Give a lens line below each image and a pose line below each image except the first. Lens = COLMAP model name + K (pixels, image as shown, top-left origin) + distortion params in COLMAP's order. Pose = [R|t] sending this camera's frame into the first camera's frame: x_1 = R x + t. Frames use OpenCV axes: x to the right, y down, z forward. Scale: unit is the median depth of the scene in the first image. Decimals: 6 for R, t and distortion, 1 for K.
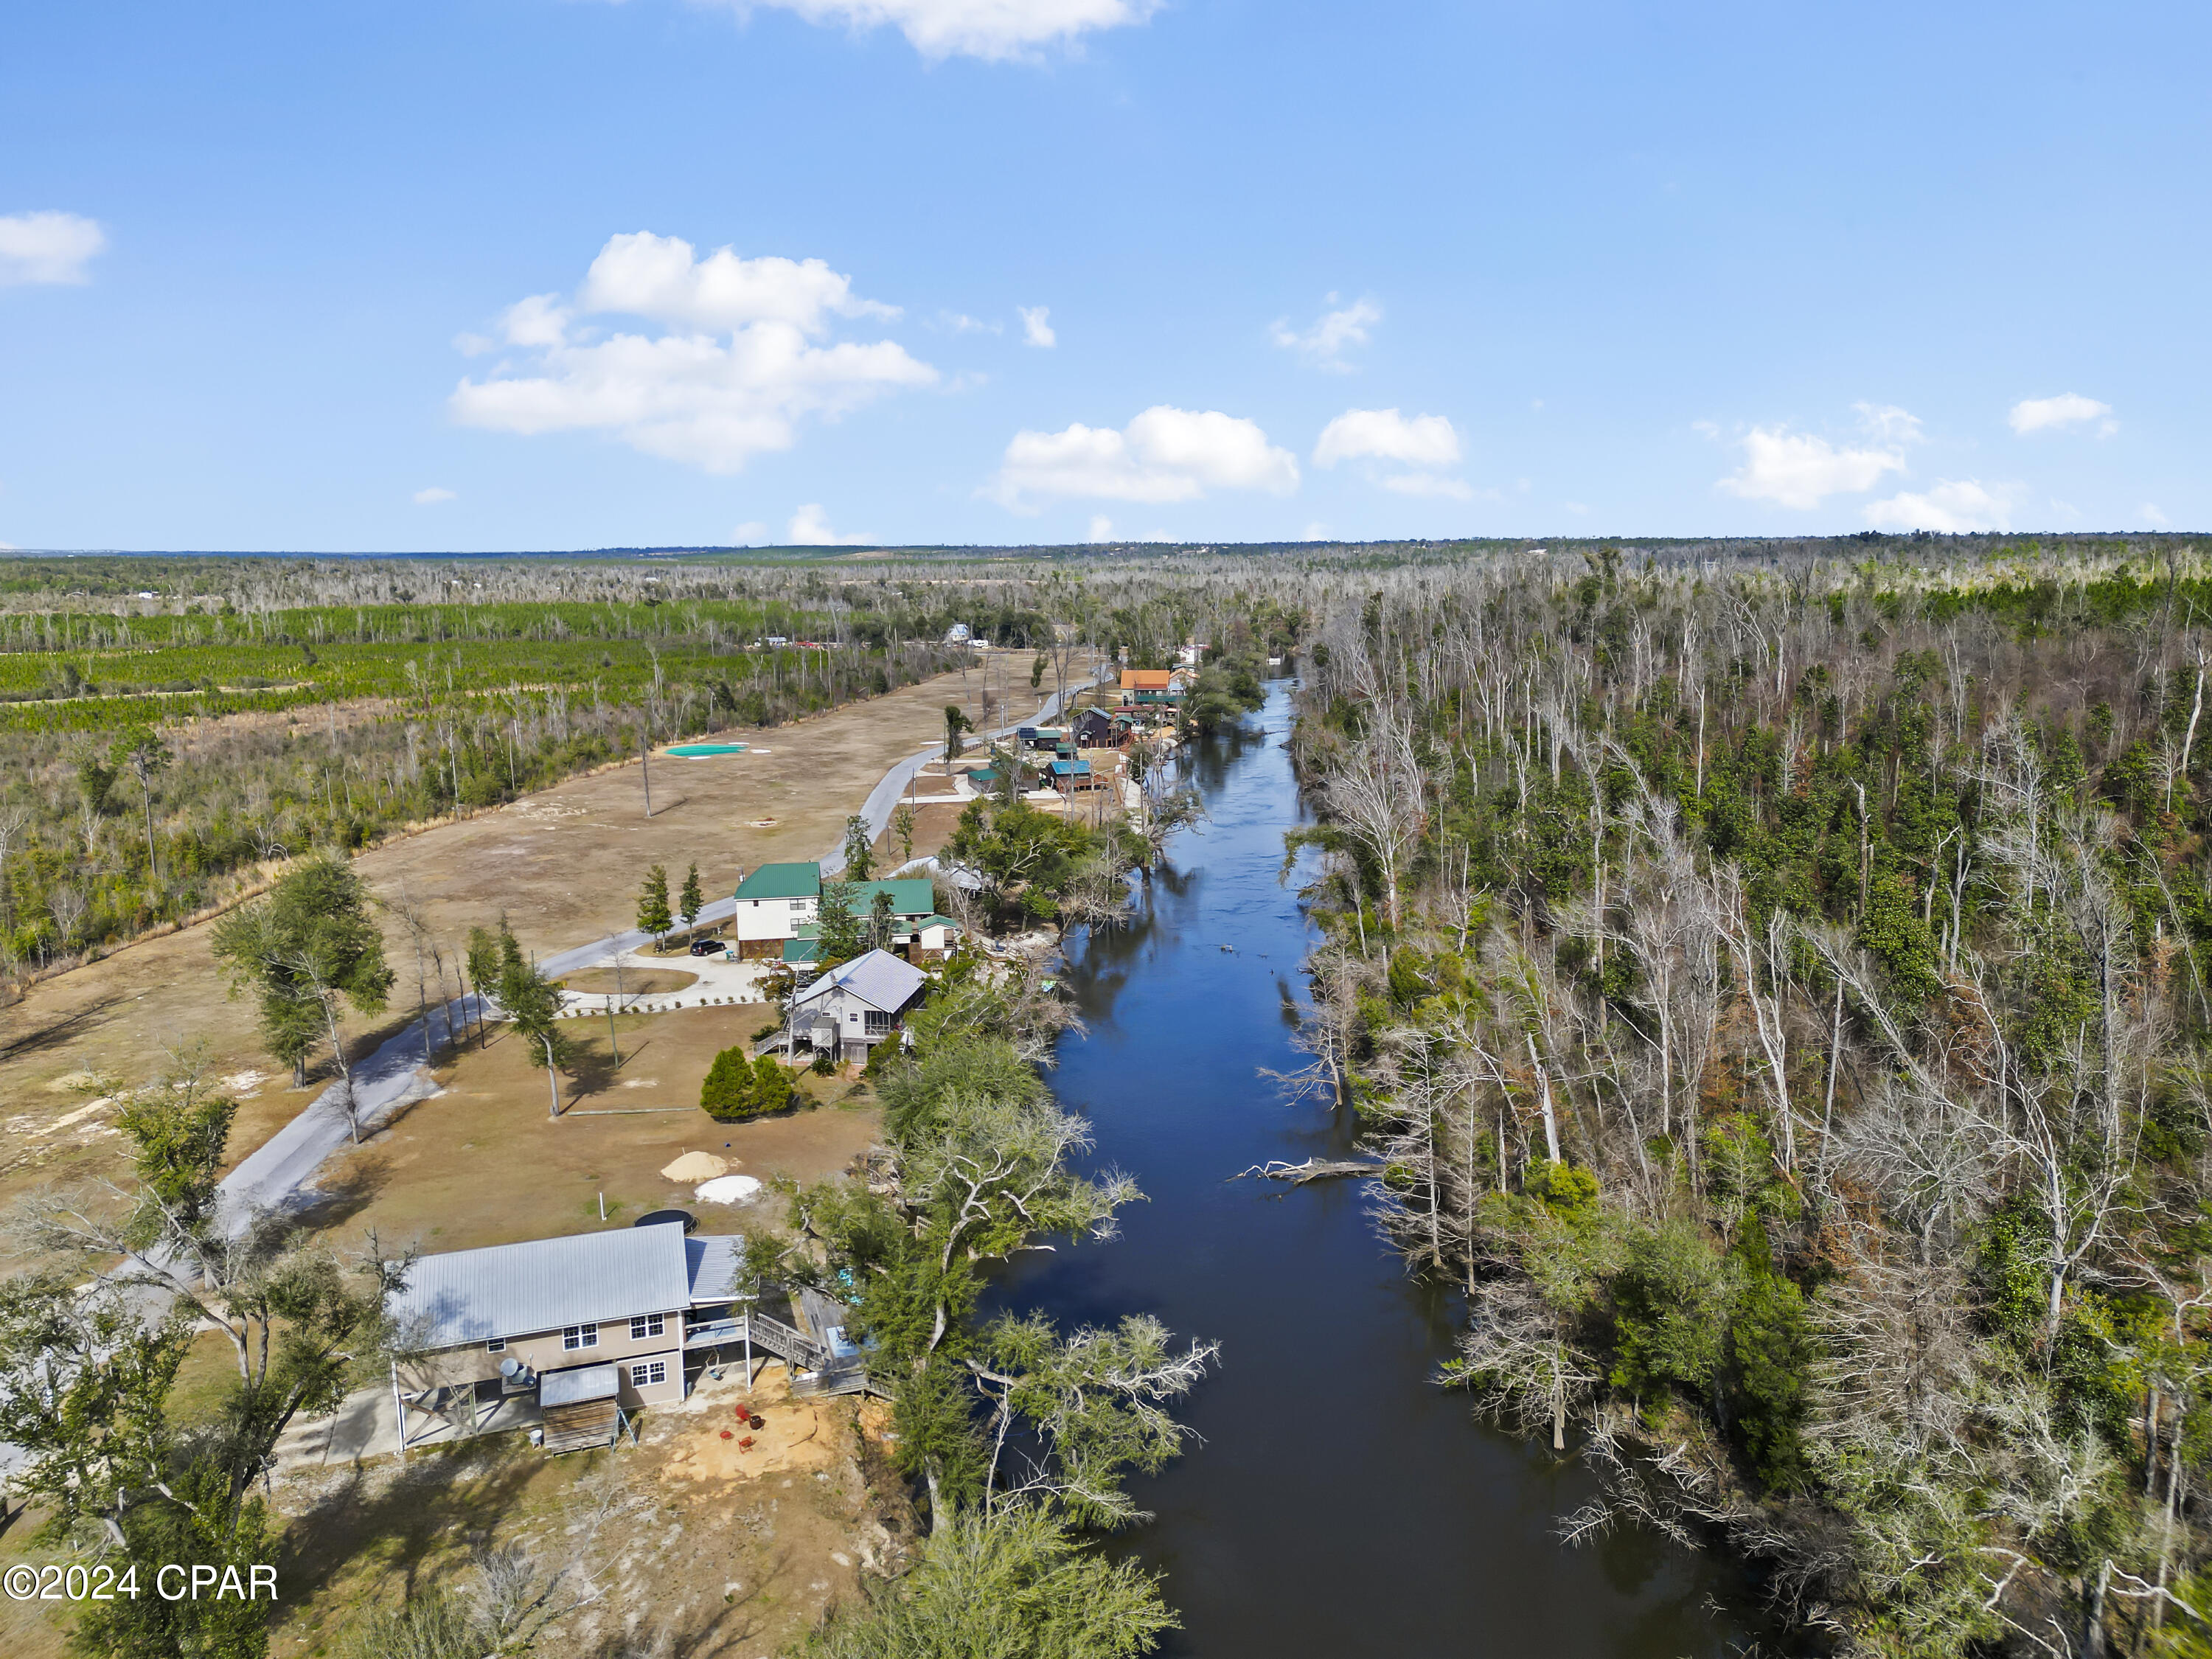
lens RADIAL K [[1537.1, 0, 1108.3], [0, 1537.1, 845.8], [0, 0, 1]] dist [0.063769, -0.051731]
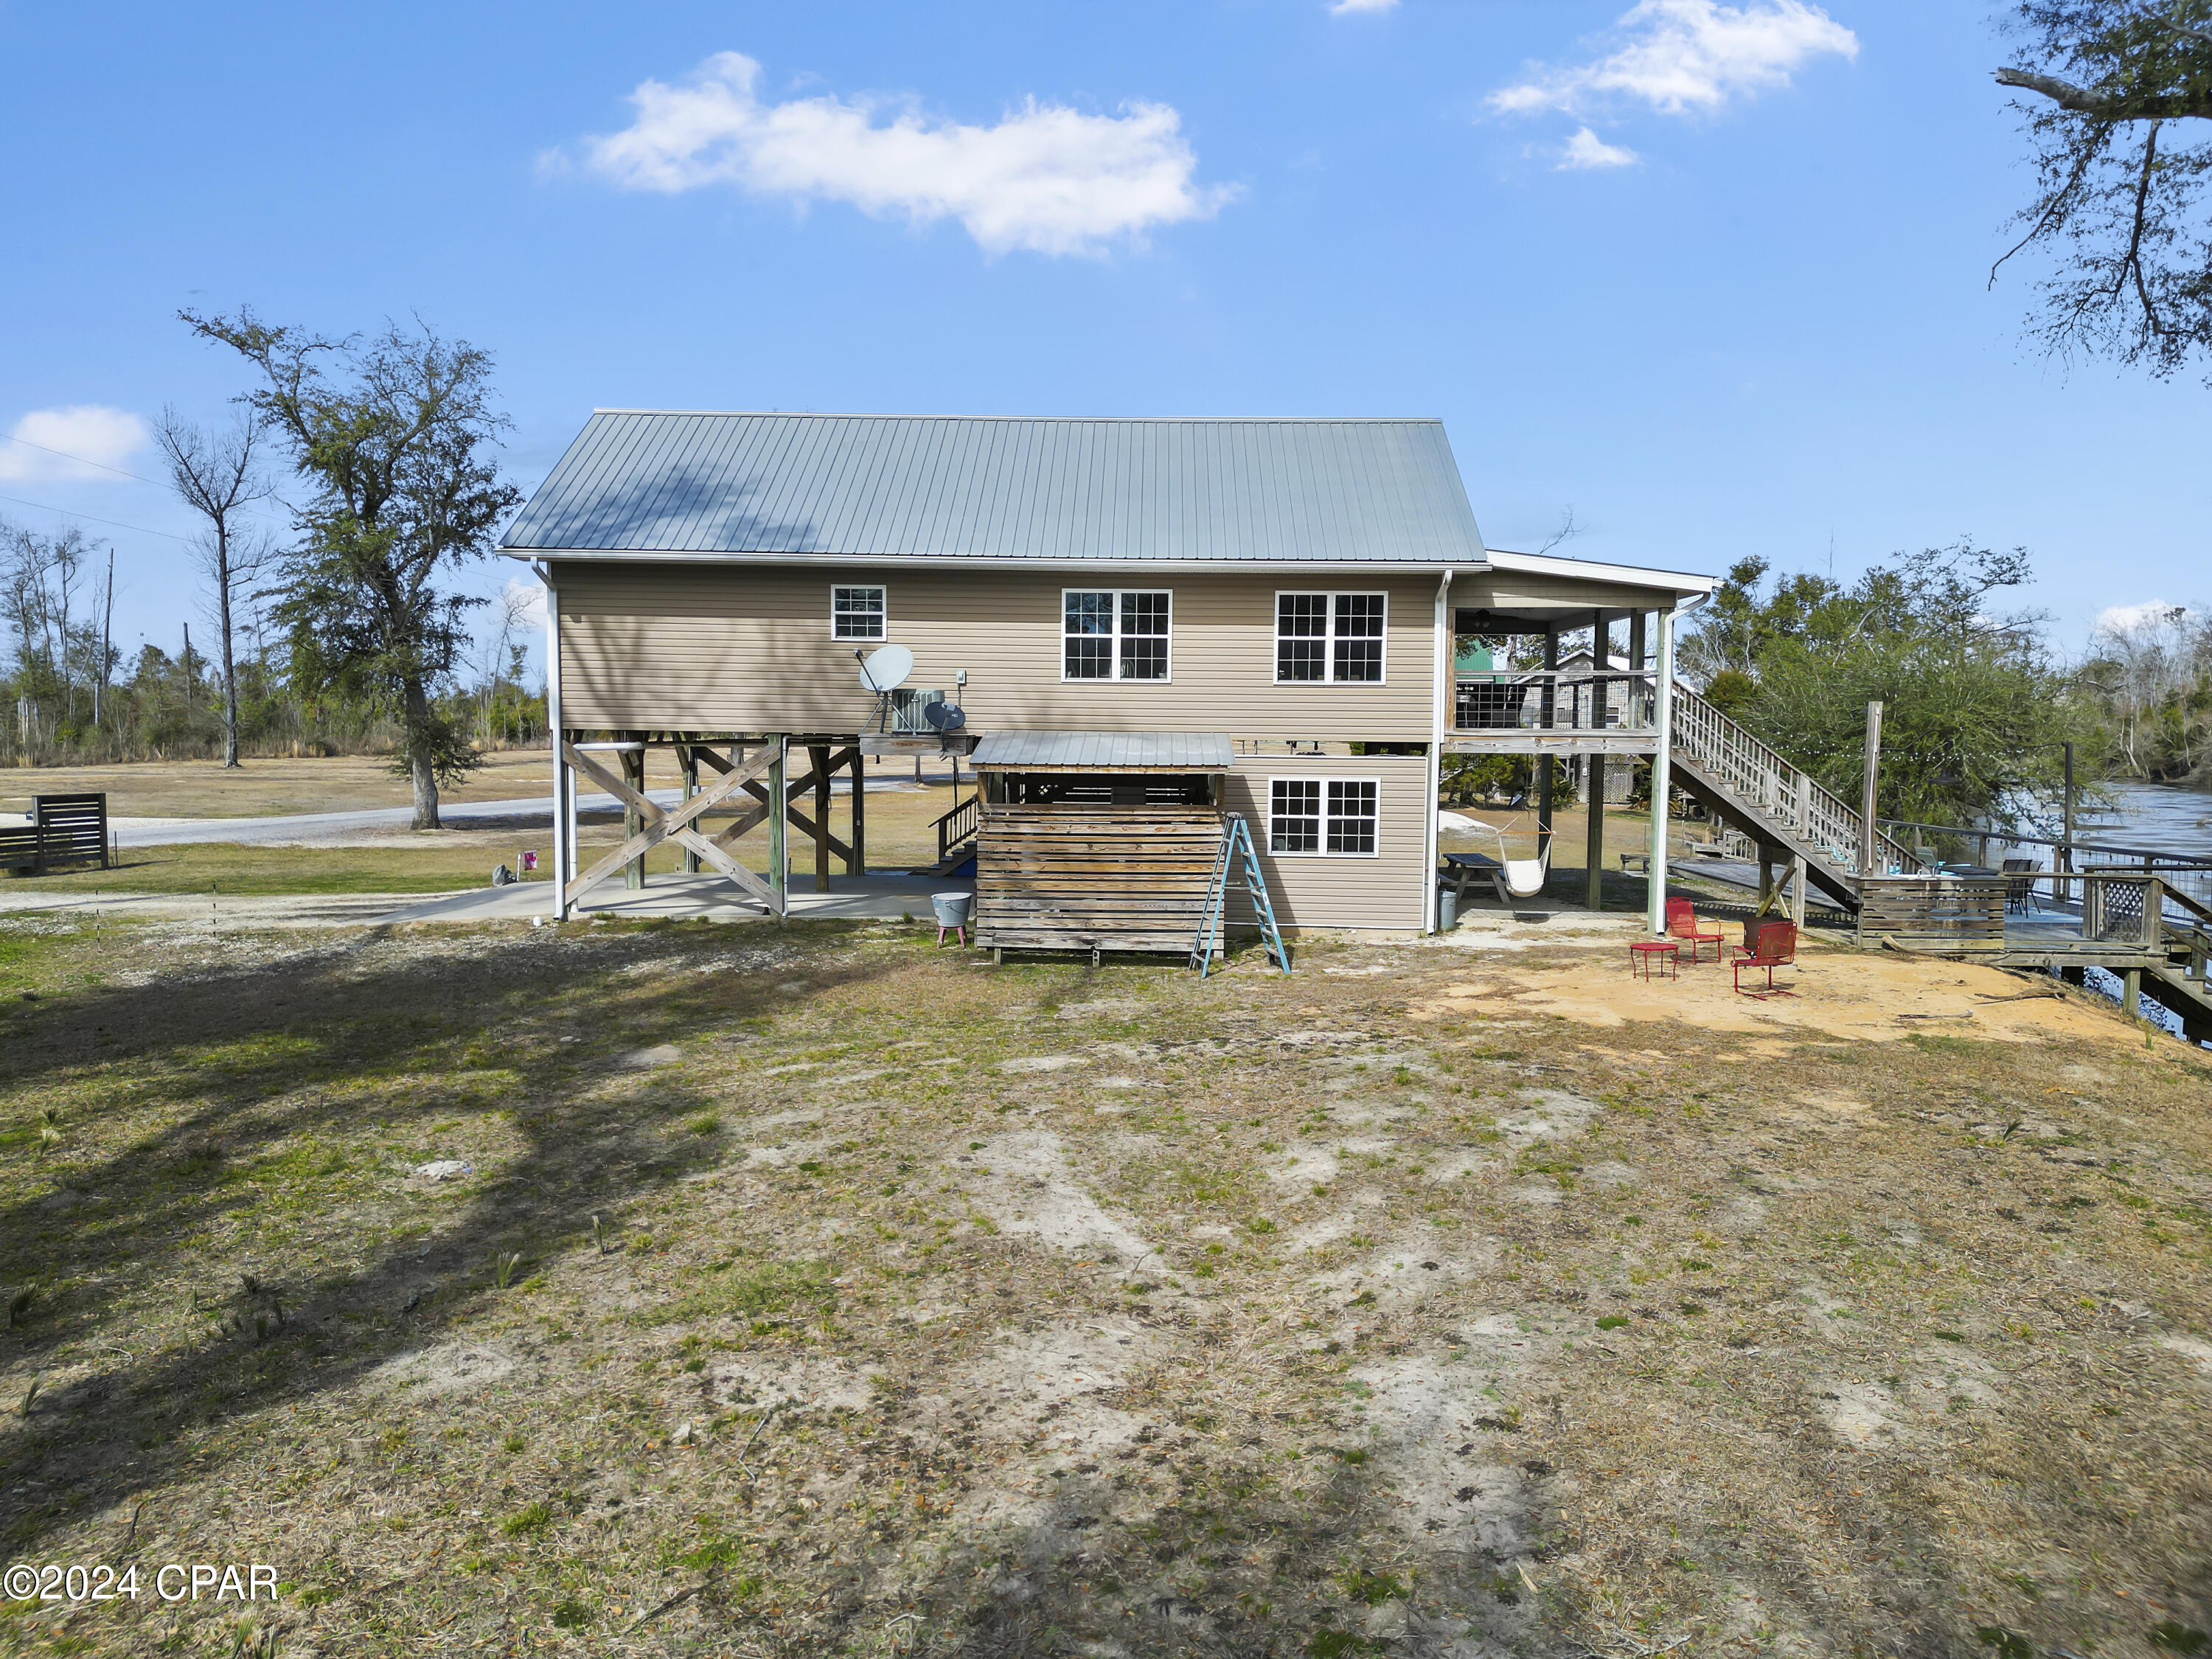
lens RADIAL K [[1537.1, 0, 1108.3], [0, 1537.1, 845.8], [0, 0, 1]] dist [0.063769, -0.051731]
pose [[0.939333, 0.037588, -0.340940, -0.259927], [-0.080750, 0.990274, -0.113301, 0.422287], [0.333366, 0.133959, 0.933232, 0.793670]]
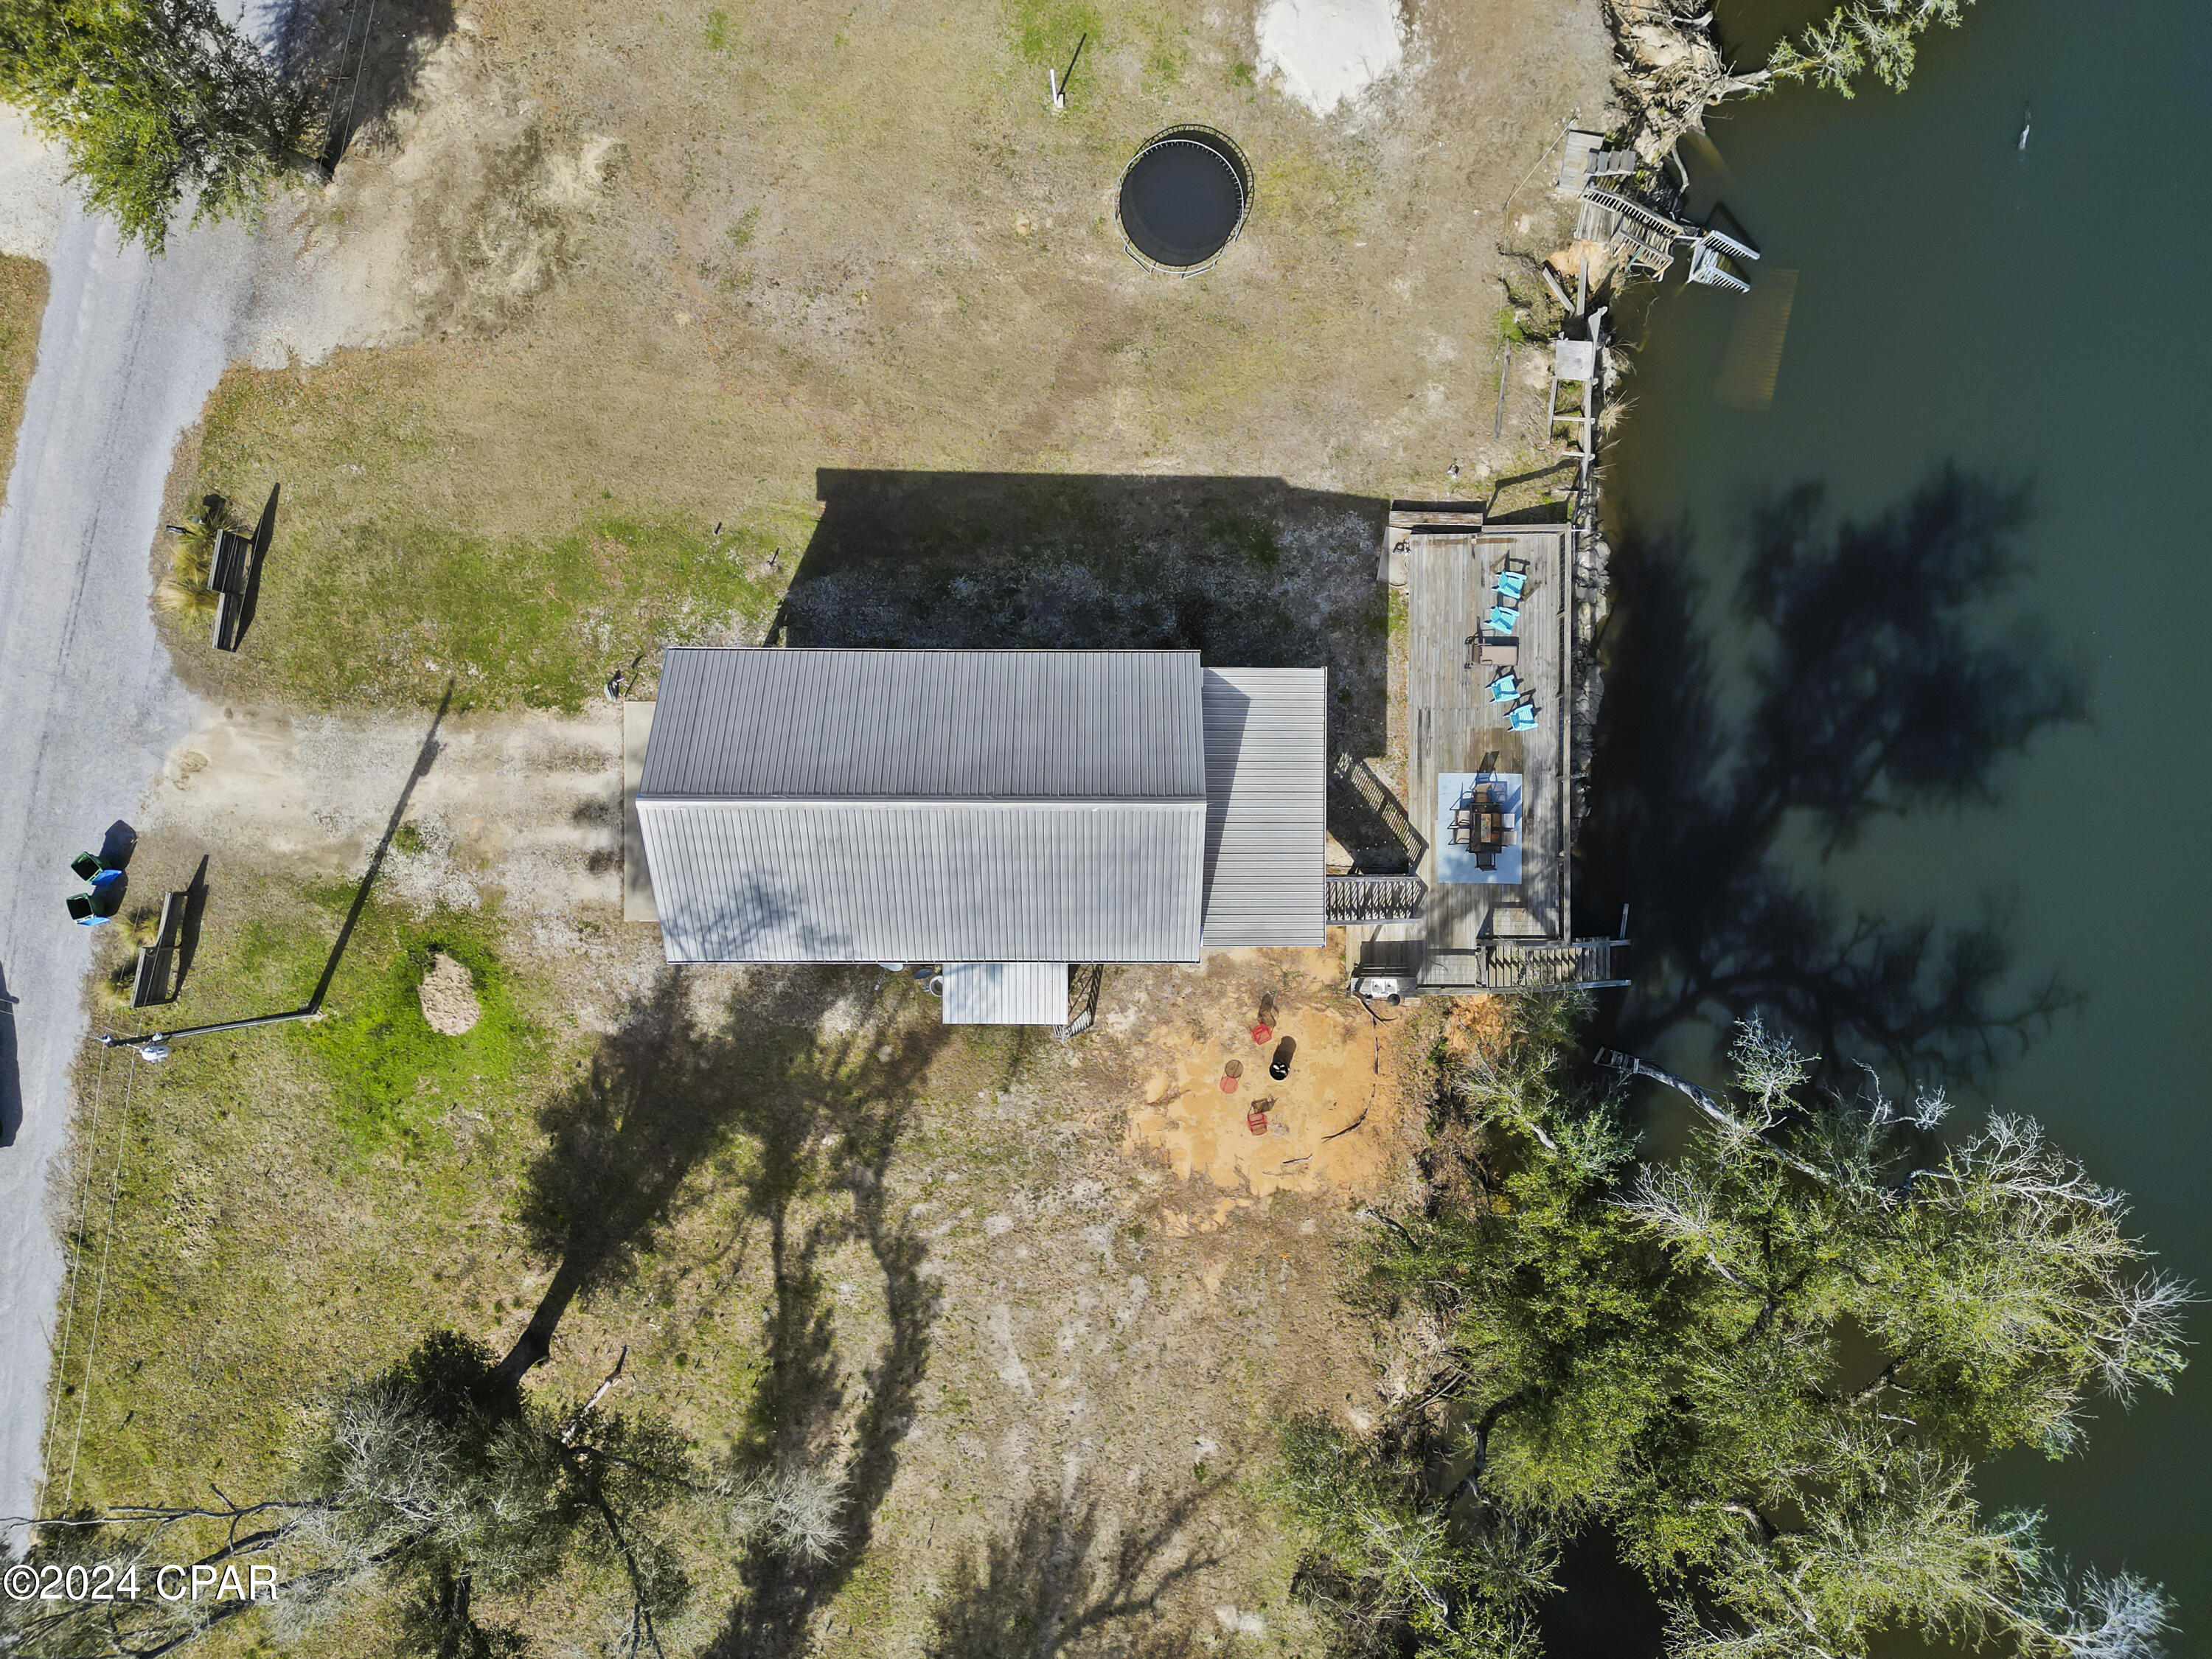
lens RADIAL K [[1537.1, 0, 1108.3], [0, 1537.1, 845.8], [0, 0, 1]] dist [0.063769, -0.051731]
pose [[0.945991, 0.324160, 0.004679, -0.345738], [-0.064823, 0.174990, 0.982434, -0.242917], [0.317647, -0.929677, 0.186552, 1.021815]]
